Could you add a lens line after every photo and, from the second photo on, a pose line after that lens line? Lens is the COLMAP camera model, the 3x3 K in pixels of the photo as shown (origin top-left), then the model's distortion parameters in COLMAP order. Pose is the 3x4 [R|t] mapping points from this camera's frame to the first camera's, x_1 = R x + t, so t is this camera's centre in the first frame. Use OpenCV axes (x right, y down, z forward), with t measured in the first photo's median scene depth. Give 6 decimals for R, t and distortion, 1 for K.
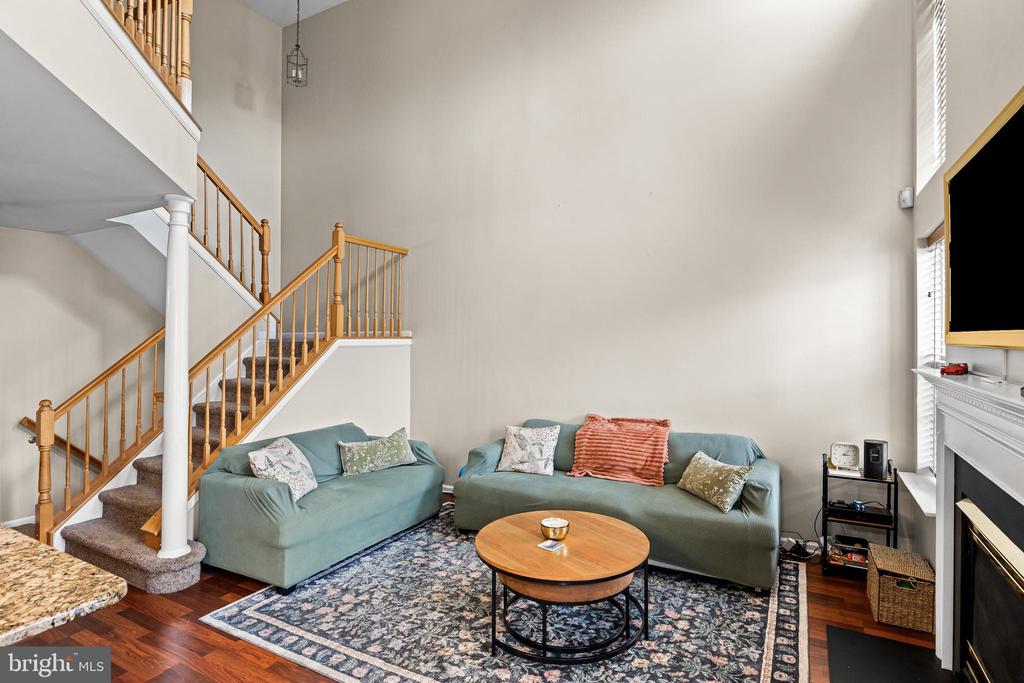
lens RADIAL K [[536.8, 0, 507.2], [0, 536.8, 336.2], [0, 0, 1]] dist [-0.006395, -0.000541]
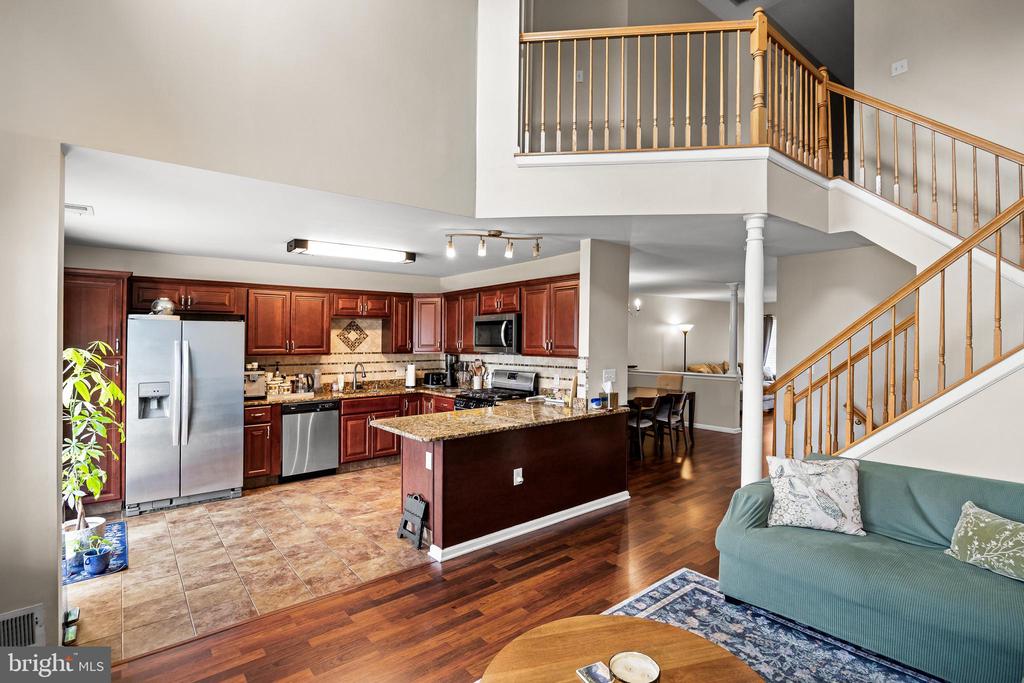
lens RADIAL K [[491.1, 0, 529.5], [0, 491.1, 321.7], [0, 0, 1]] dist [-0.002160, 0.000577]
pose [[-0.340100, -0.024797, -0.940062, 0.562500], [0.004895, 0.999592, -0.028138, -0.004025], [0.940377, -0.014171, -0.339840, 0.966206]]
